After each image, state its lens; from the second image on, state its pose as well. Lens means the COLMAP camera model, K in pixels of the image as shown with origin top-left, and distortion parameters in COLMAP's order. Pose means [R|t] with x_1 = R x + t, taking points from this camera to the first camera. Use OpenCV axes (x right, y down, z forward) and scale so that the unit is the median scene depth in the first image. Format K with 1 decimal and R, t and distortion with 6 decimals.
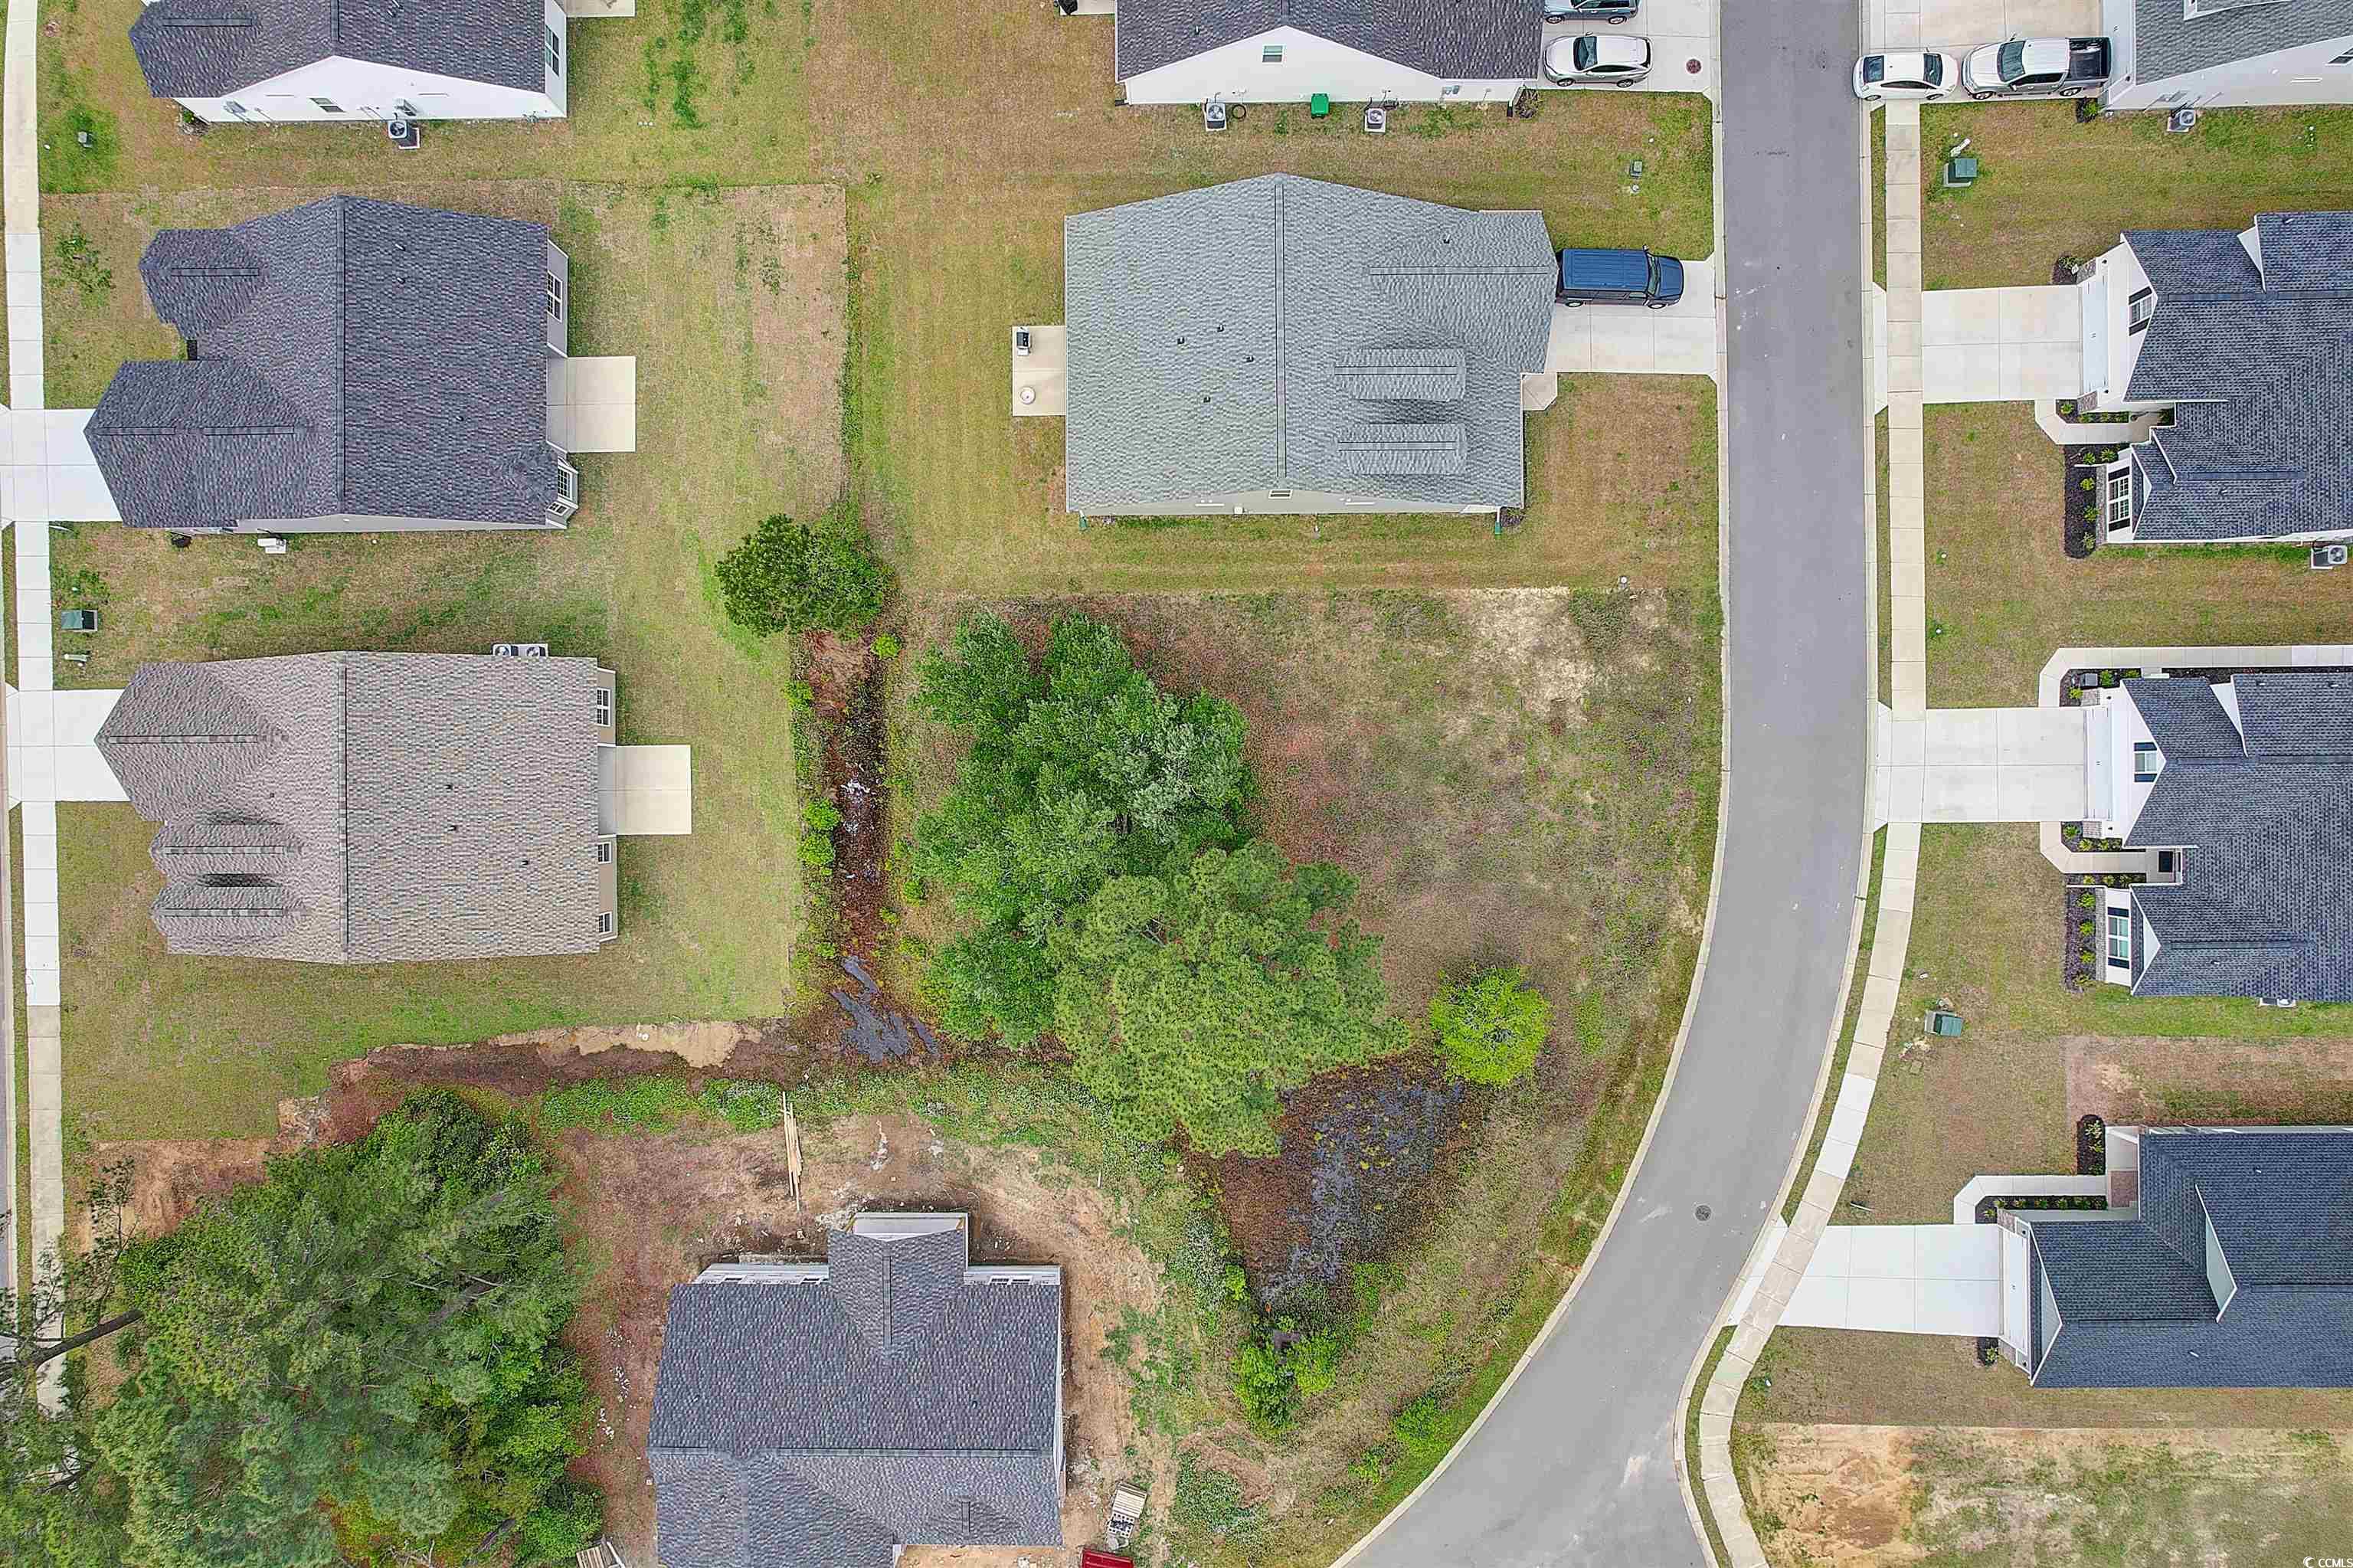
lens RADIAL K [[1515.4, 0, 1183.9], [0, 1515.4, 787.5], [0, 0, 1]] dist [-0.078435, 0.071272]
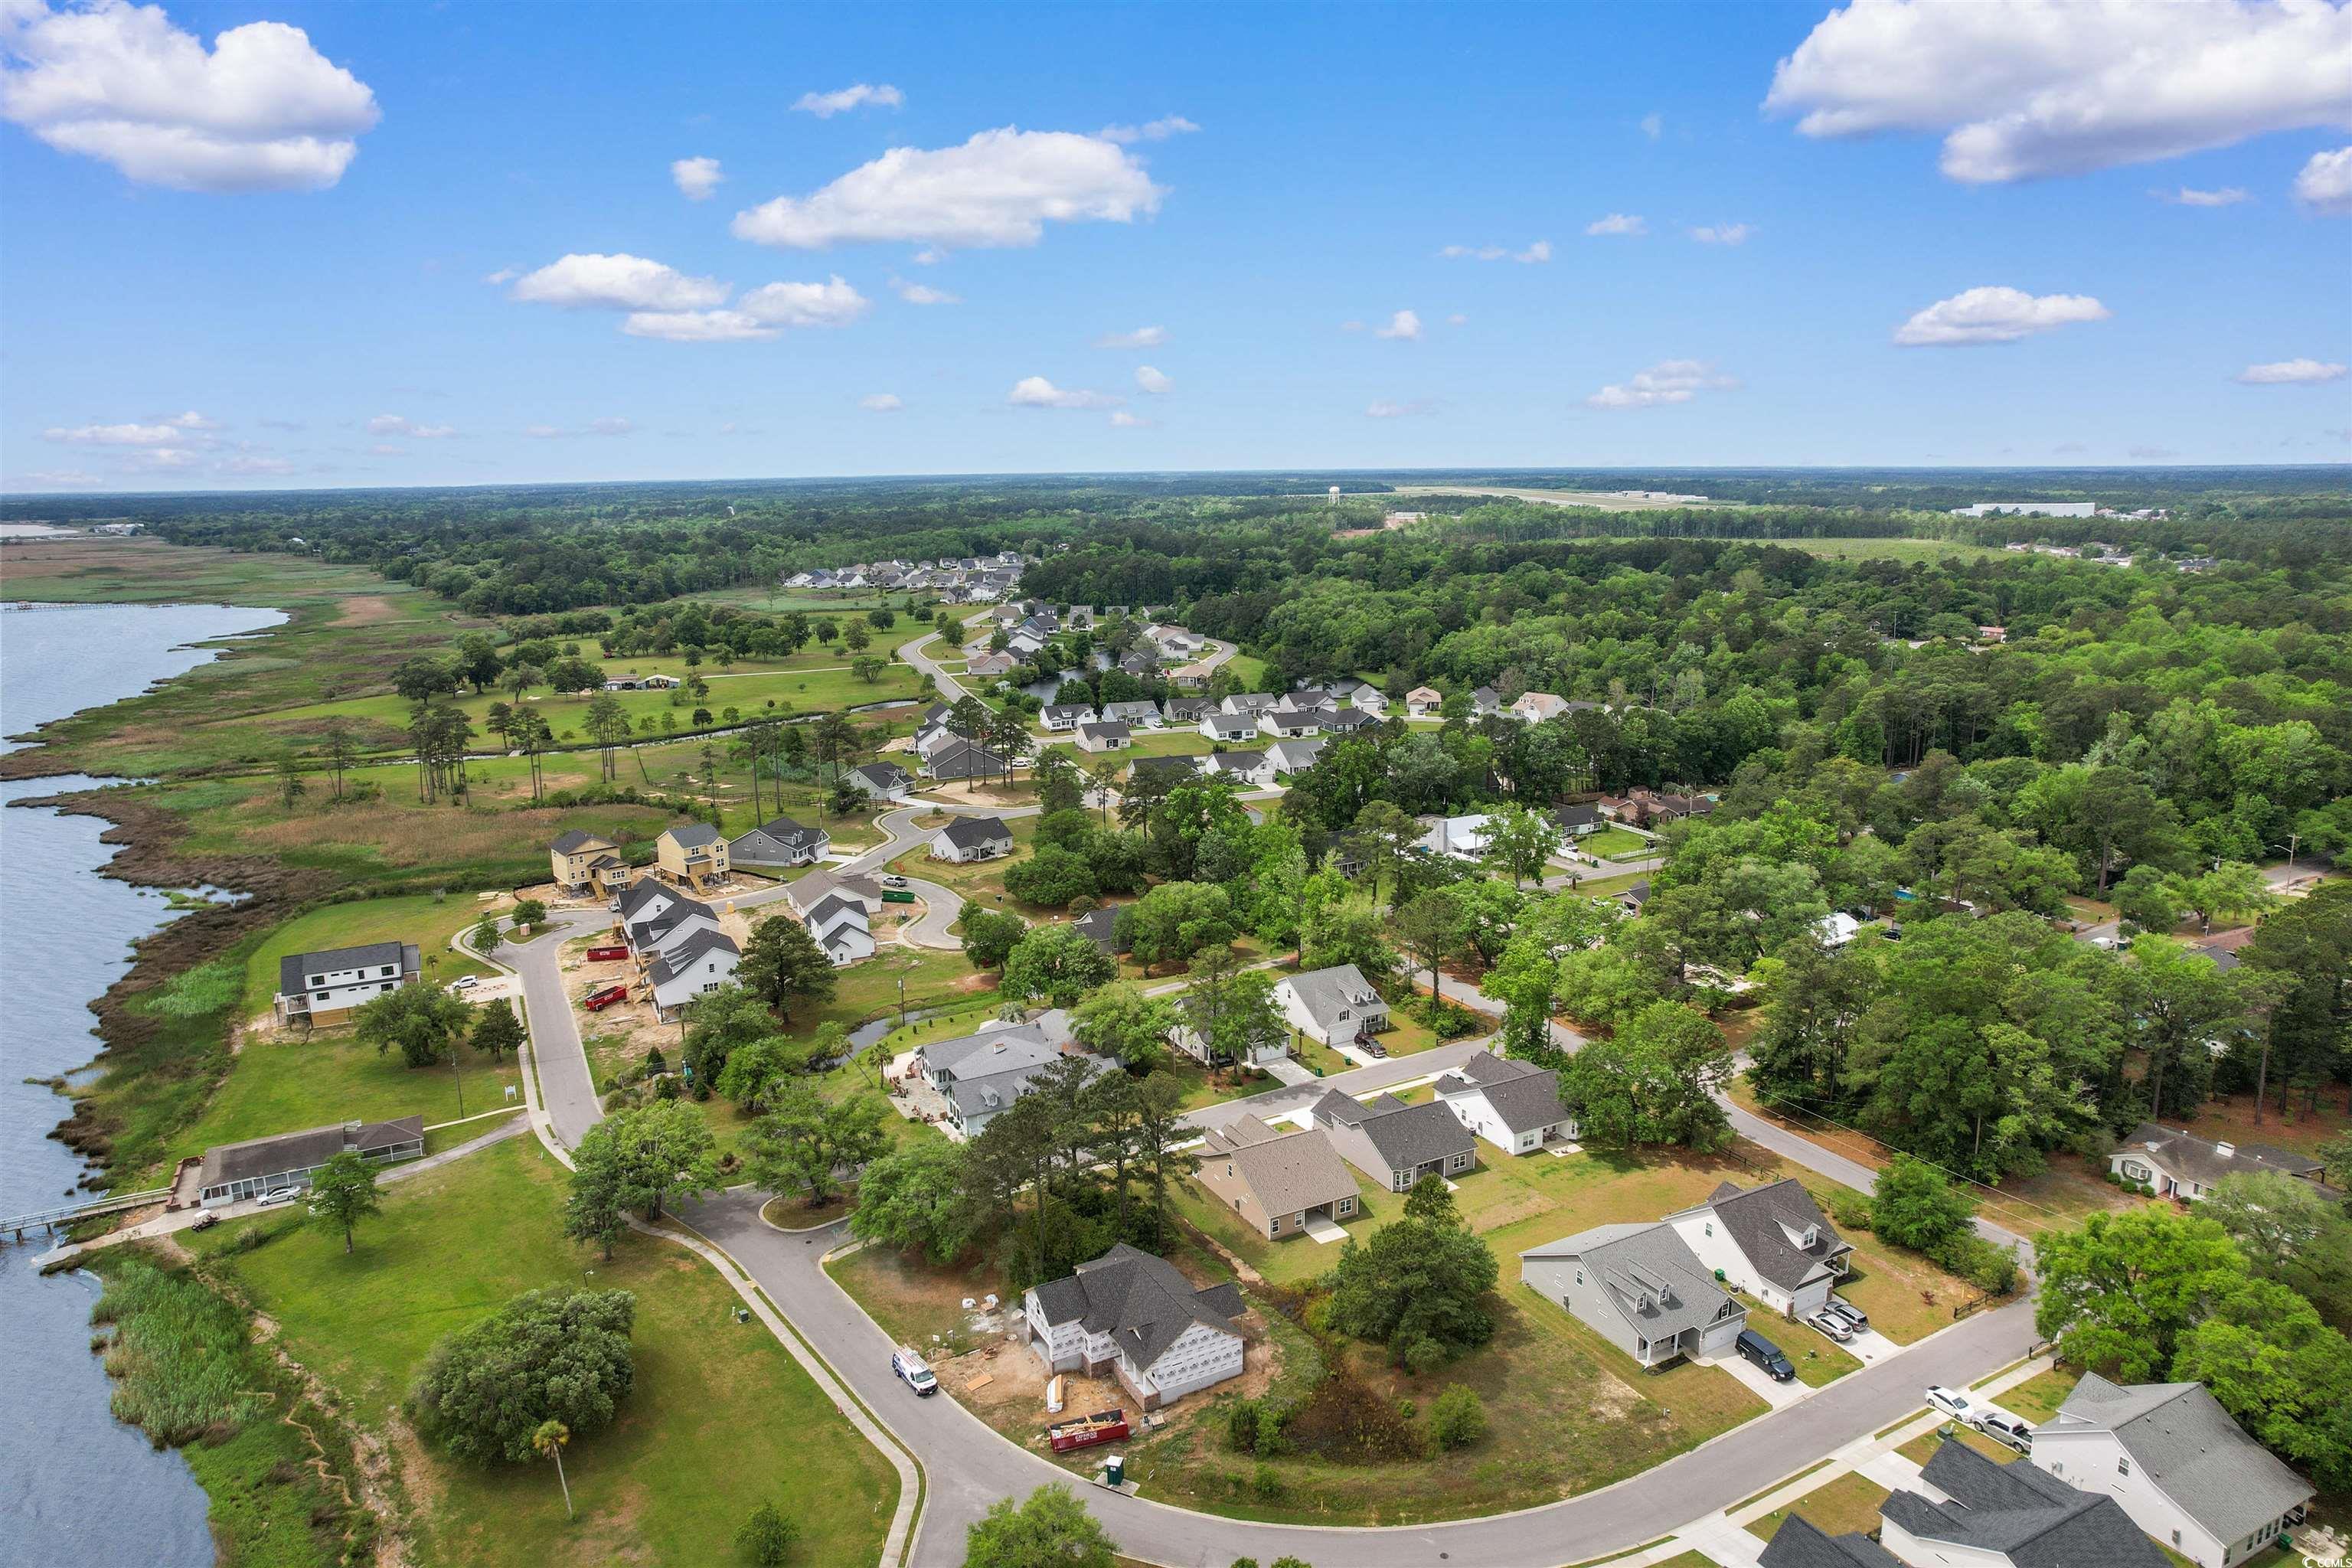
lens RADIAL K [[1512.0, 0, 1184.0], [0, 1512.0, 792.7], [0, 0, 1]] dist [-0.060997, 0.051080]
pose [[0.464270, 0.194658, -0.864038, 1.586078], [-0.885655, 0.111147, -0.450846, 1.278860], [0.008275, 0.974553, 0.224002, -0.293604]]
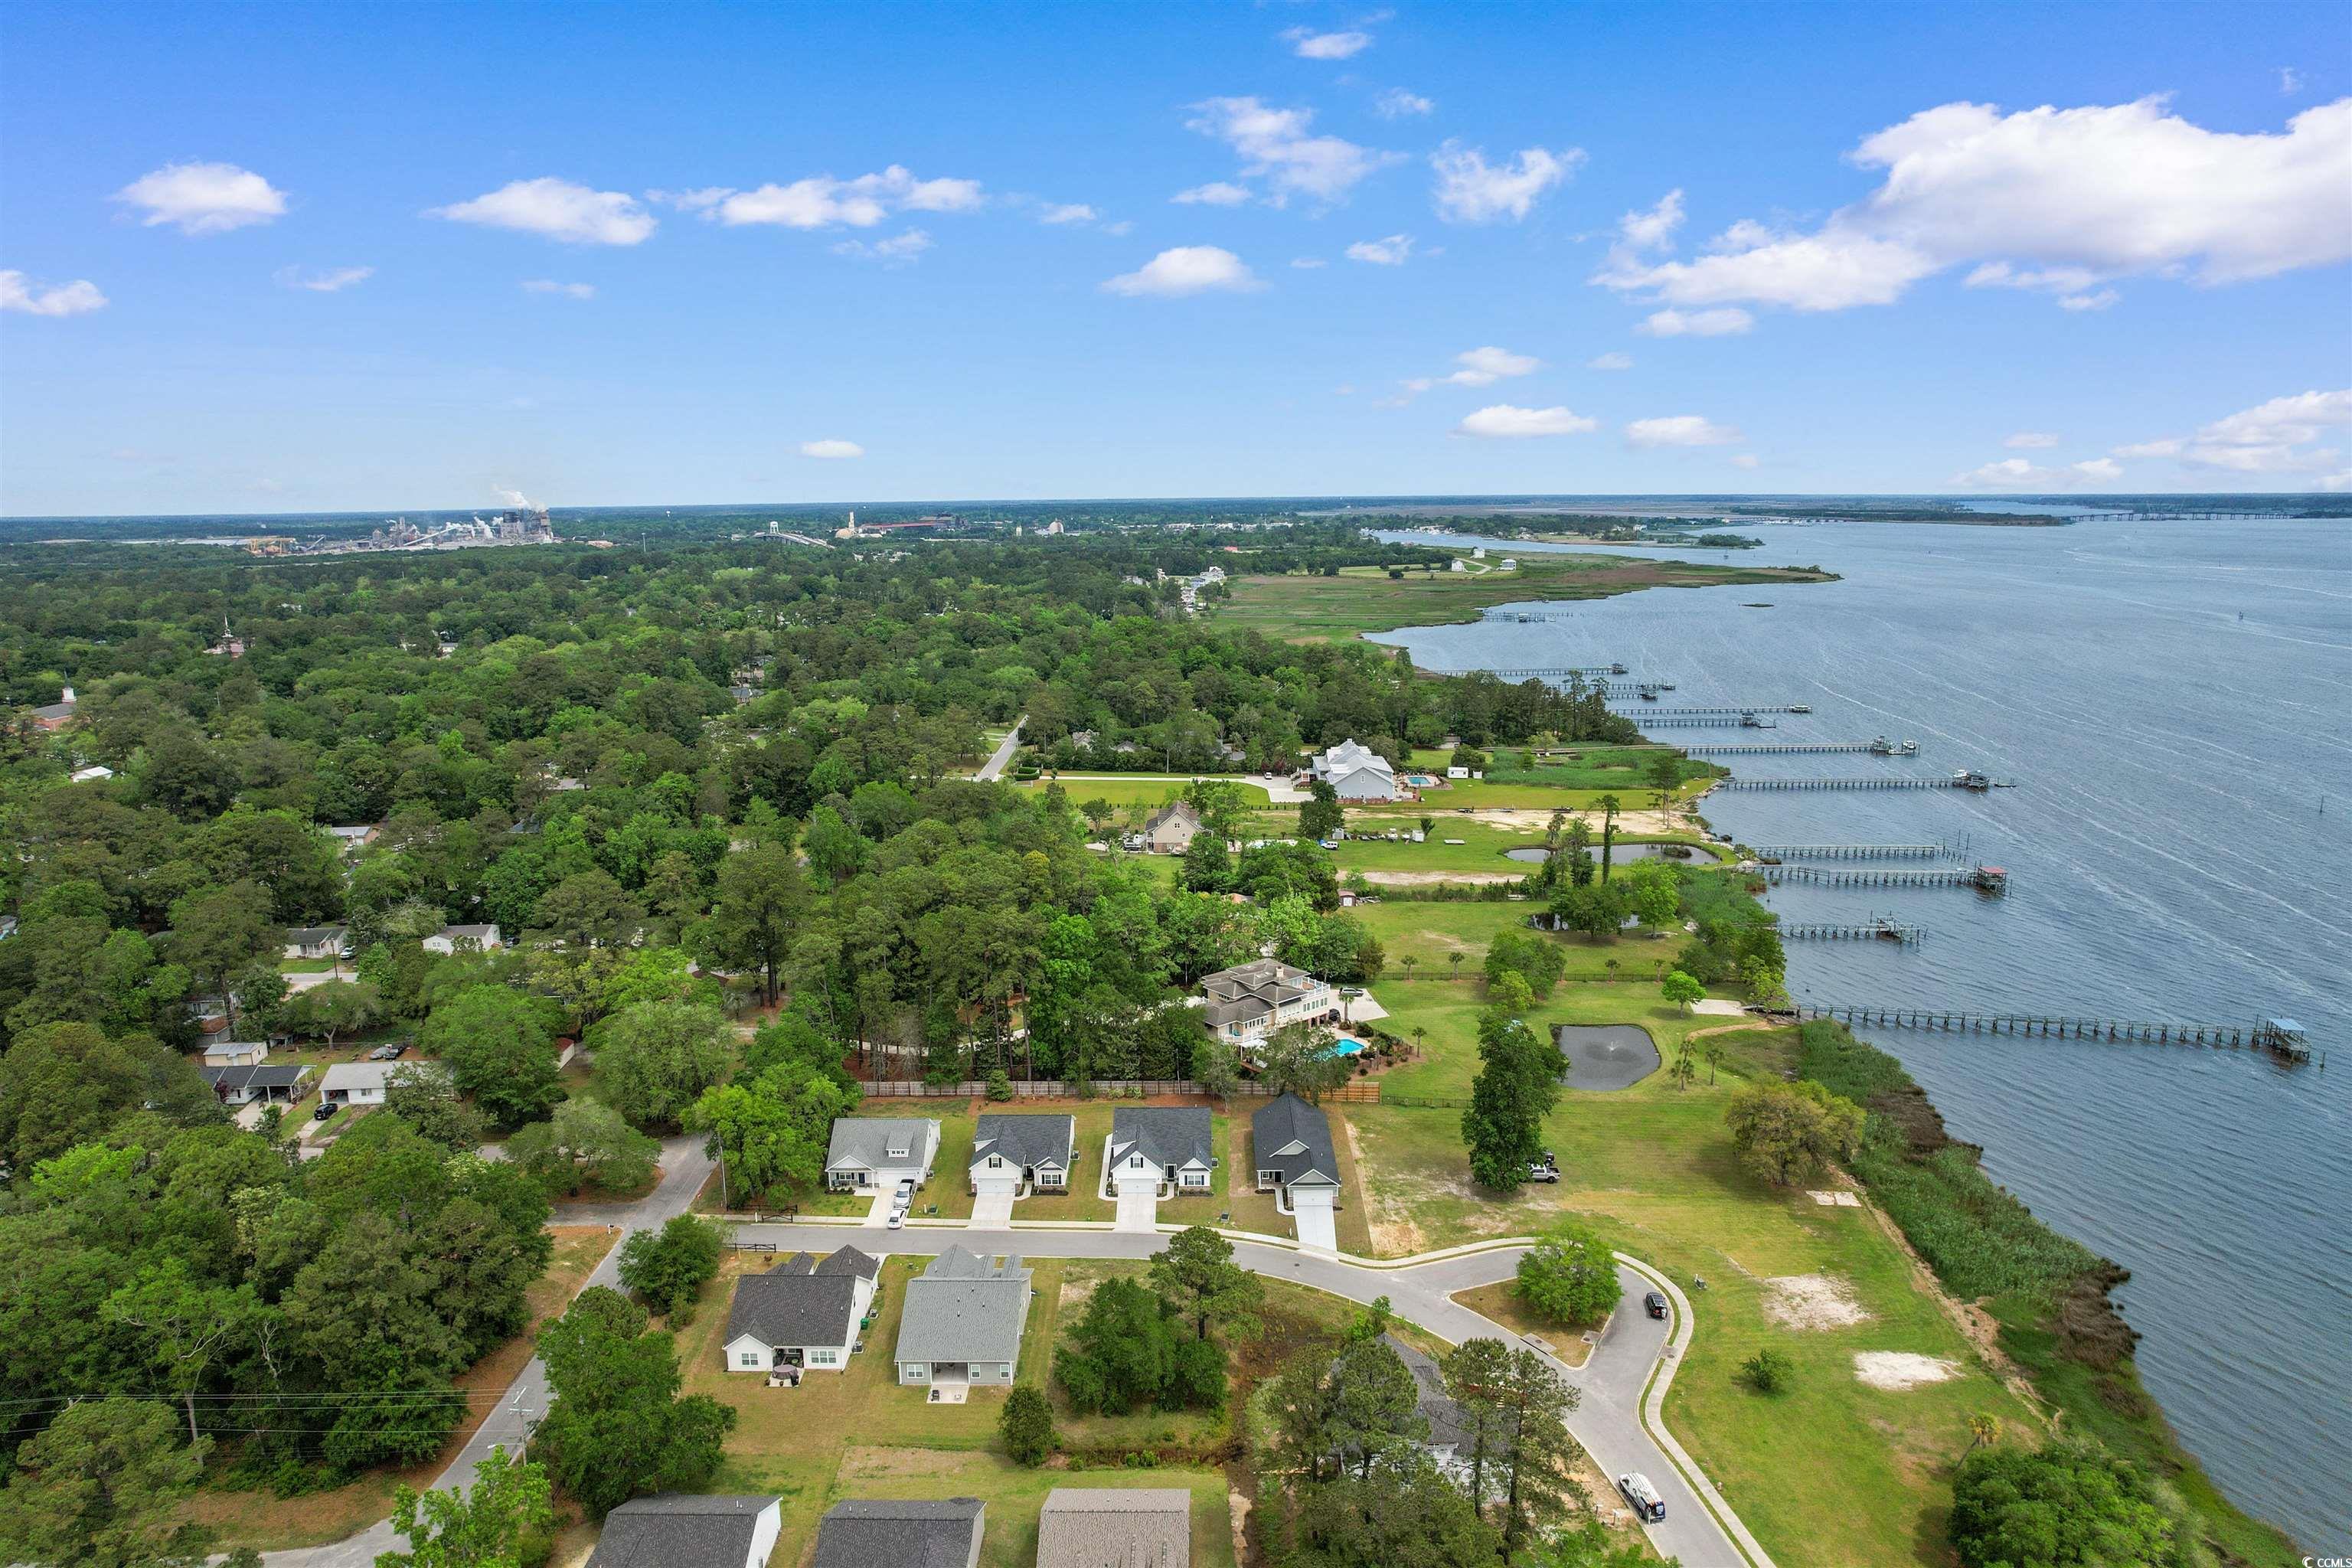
lens RADIAL K [[1512.0, 0, 1184.0], [0, 1512.0, 792.7], [0, 0, 1]] dist [-0.060997, 0.051080]
pose [[0.019071, -0.189047, 0.981783, -2.194240], [0.999779, -0.005122, -0.020407, 0.142284], [0.008886, 0.981955, 0.188908, -0.357937]]
